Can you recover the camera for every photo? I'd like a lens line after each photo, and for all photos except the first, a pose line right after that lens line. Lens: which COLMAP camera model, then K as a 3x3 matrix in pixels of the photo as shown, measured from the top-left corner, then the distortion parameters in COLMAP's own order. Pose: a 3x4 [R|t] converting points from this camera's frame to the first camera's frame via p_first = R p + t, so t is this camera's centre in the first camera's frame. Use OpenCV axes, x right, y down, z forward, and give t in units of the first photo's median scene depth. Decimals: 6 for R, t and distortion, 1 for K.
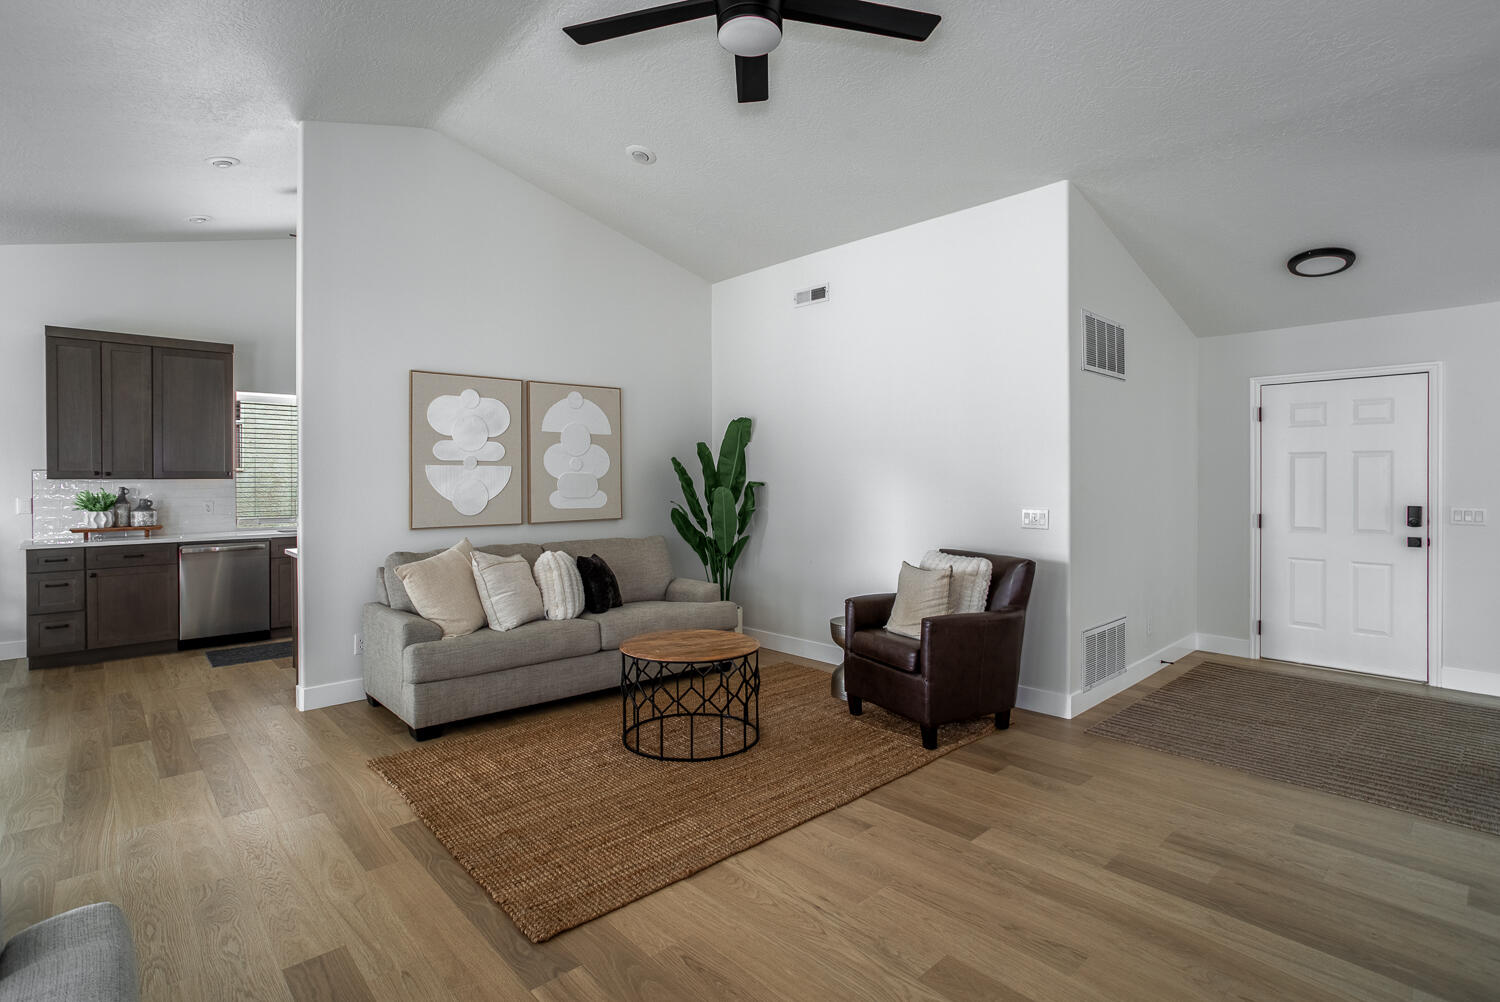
lens RADIAL K [[722.8, 0, 751.4], [0, 722.8, 477.3], [0, 0, 1]] dist [-0.047029, 0.025040]
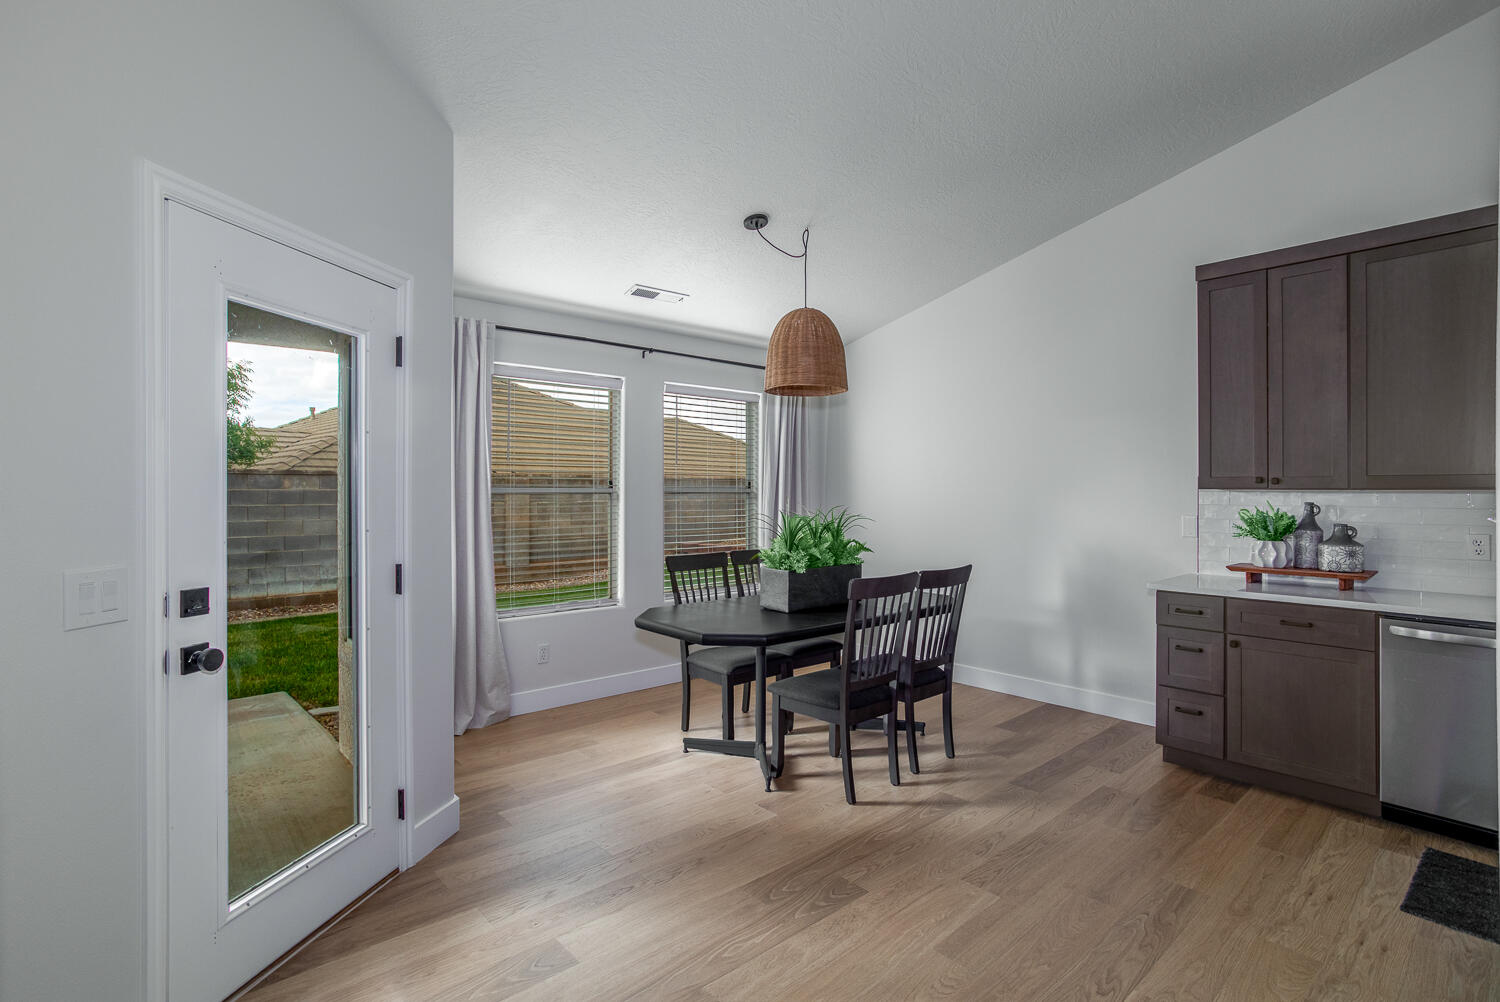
lens RADIAL K [[722.6, 0, 743.6], [0, 722.6, 492.0], [0, 0, 1]] dist [-0.068203, 0.037149]
pose [[-0.044438, 0.006353, -0.998992, -0.278701], [0.000234, 0.999980, 0.006349, 0.000937], [0.999012, 0.000049, -0.044439, 0.564511]]
